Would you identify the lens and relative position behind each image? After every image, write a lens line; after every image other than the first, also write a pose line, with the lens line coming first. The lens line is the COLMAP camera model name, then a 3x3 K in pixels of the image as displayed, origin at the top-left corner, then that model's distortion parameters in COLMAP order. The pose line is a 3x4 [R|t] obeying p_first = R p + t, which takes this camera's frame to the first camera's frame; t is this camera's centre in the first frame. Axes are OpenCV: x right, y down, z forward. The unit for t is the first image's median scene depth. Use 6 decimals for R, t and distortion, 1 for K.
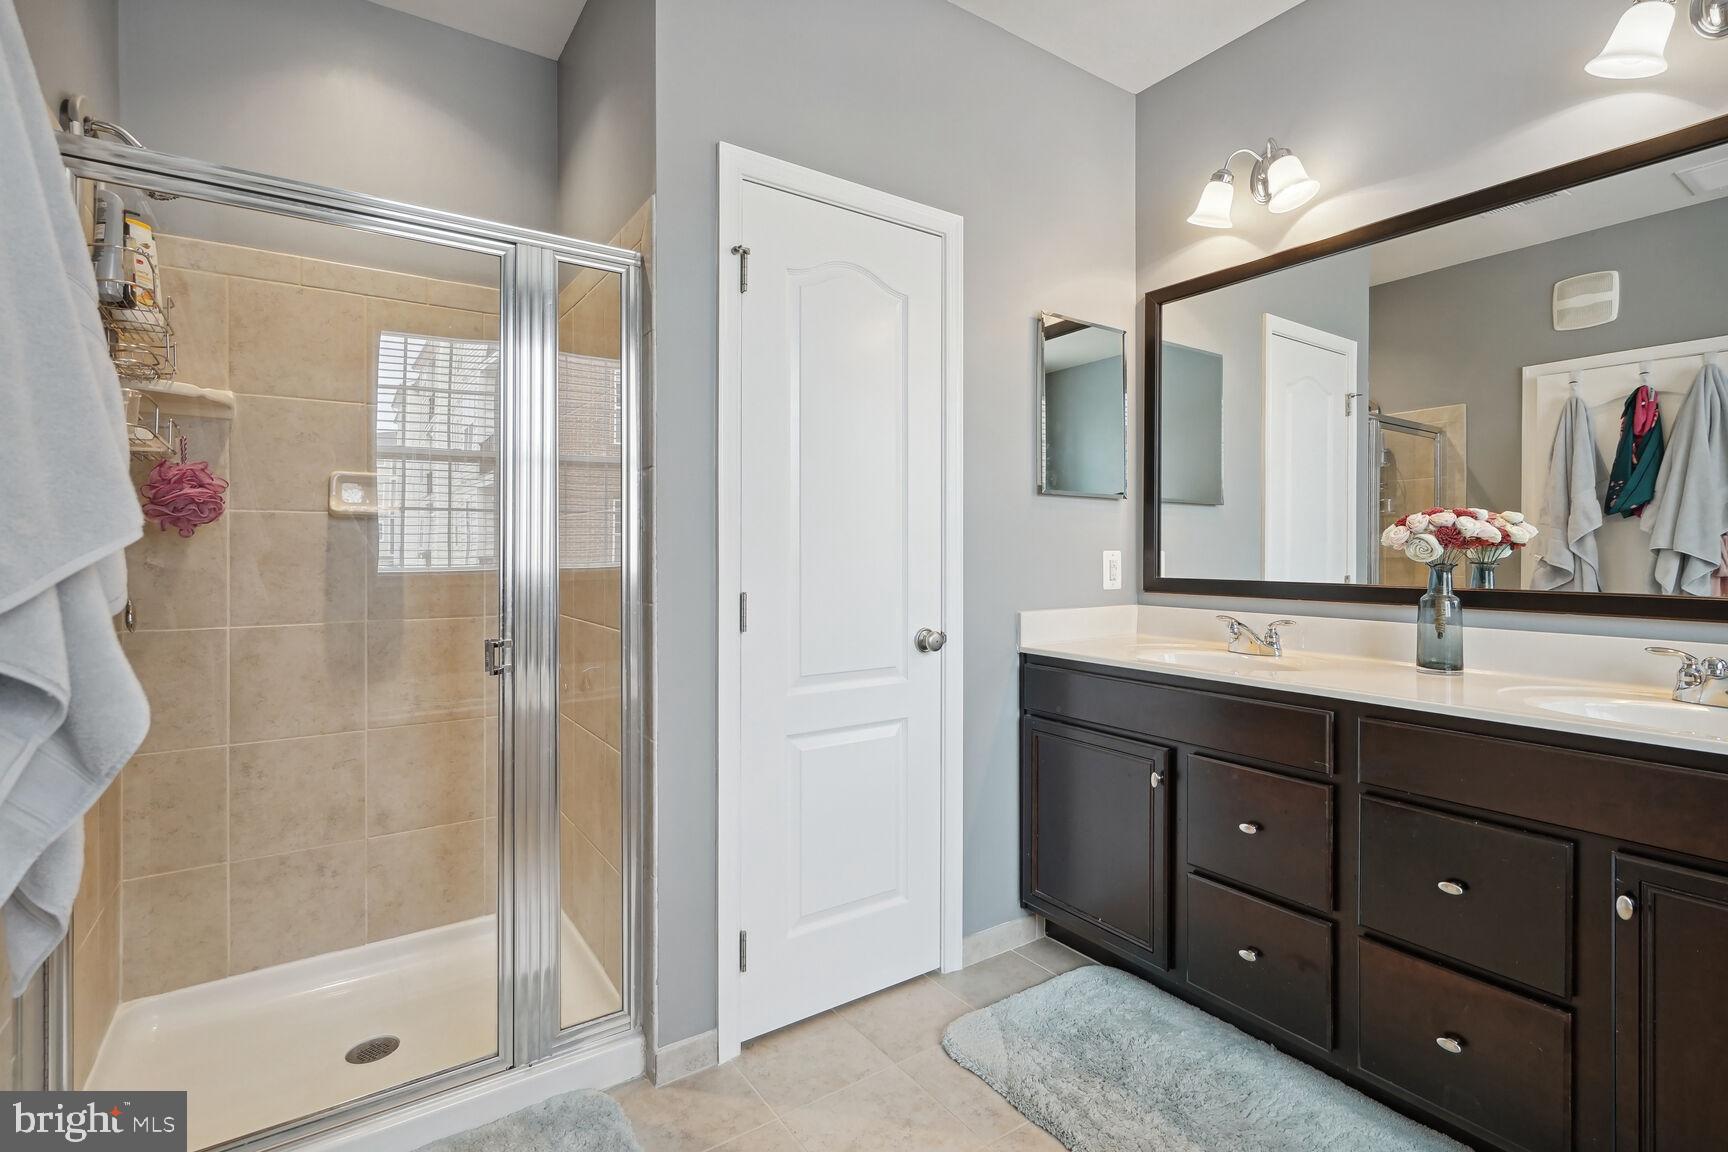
lens RADIAL K [[805.4, 0, 862.1], [0, 805.4, 539.1], [0, 0, 1]] dist [-0.001754, -0.000133]
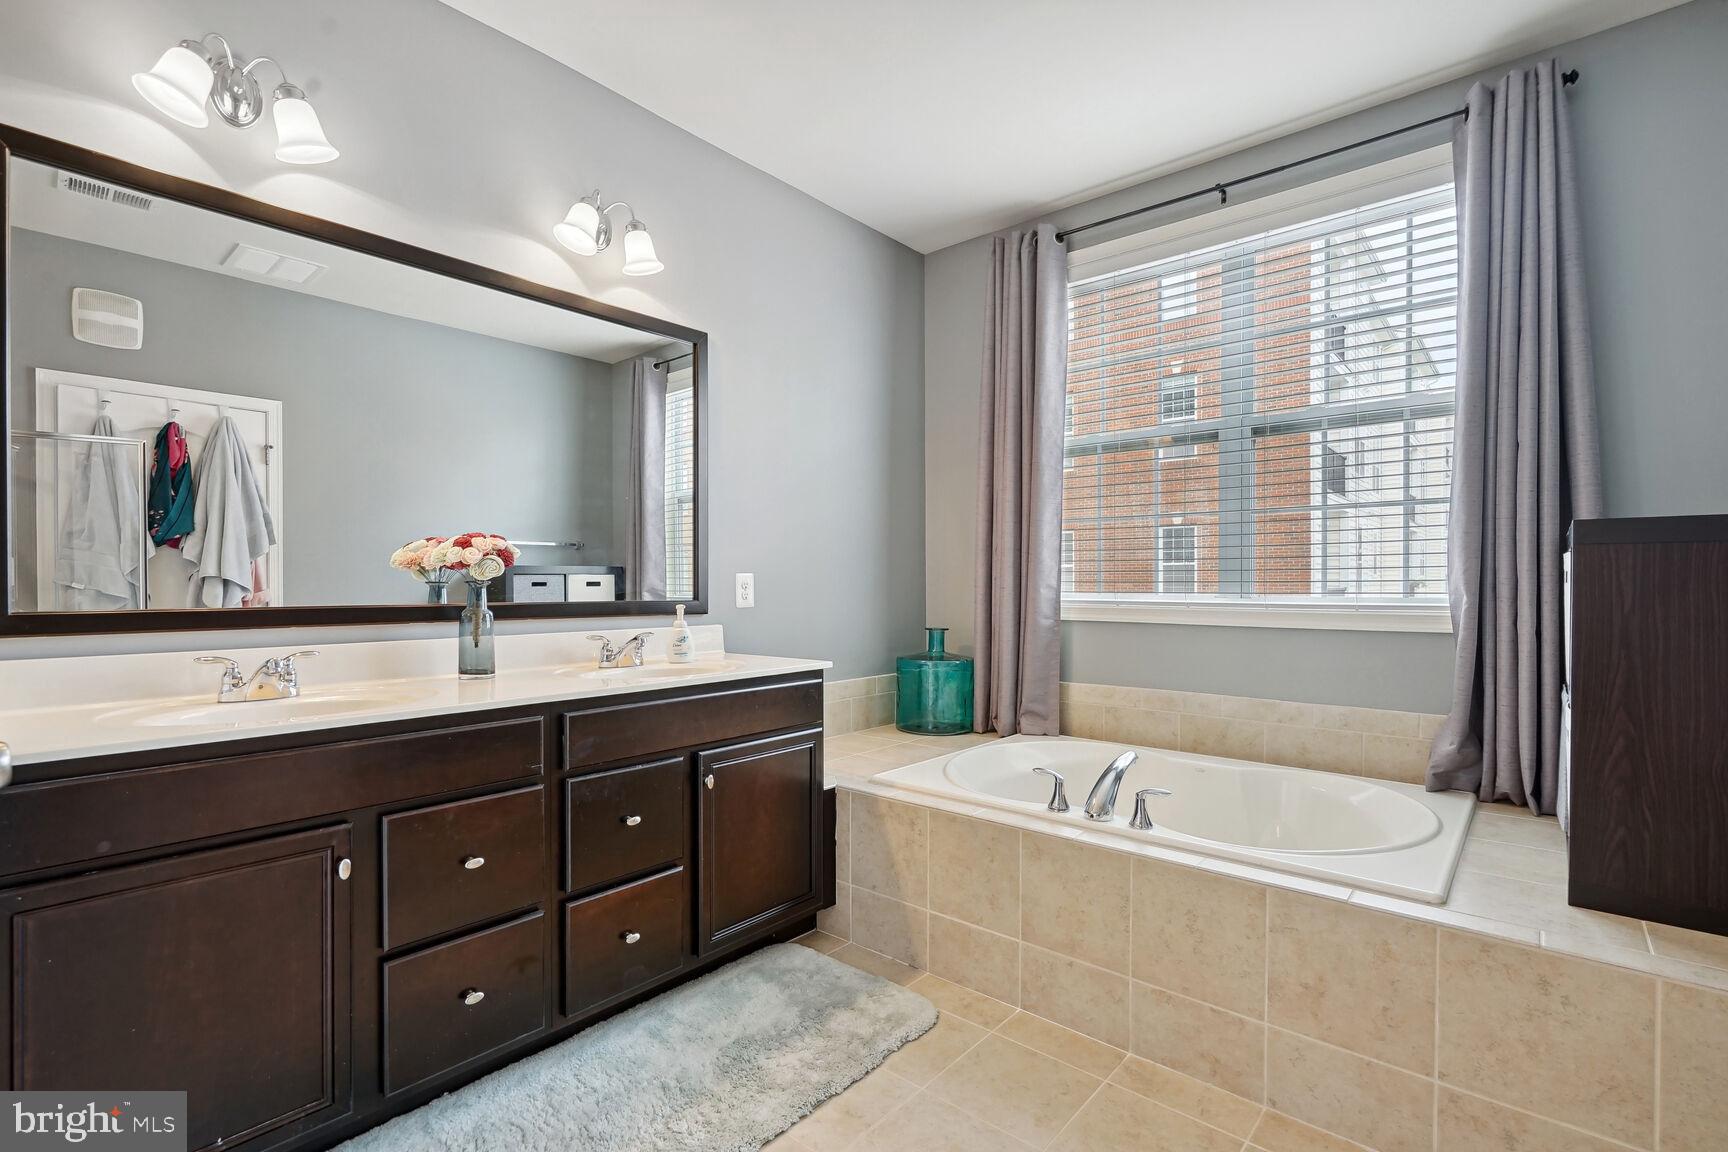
lens RADIAL K [[790.4, 0, 858.6], [0, 790.4, 579.0], [0, 0, 1]] dist [0.000094, 0.000281]
pose [[-0.255792, 0.006613, 0.966709, -0.283084], [-0.009746, 0.999908, -0.009419, 0.017420], [-0.966683, -0.011831, -0.255704, 0.430222]]
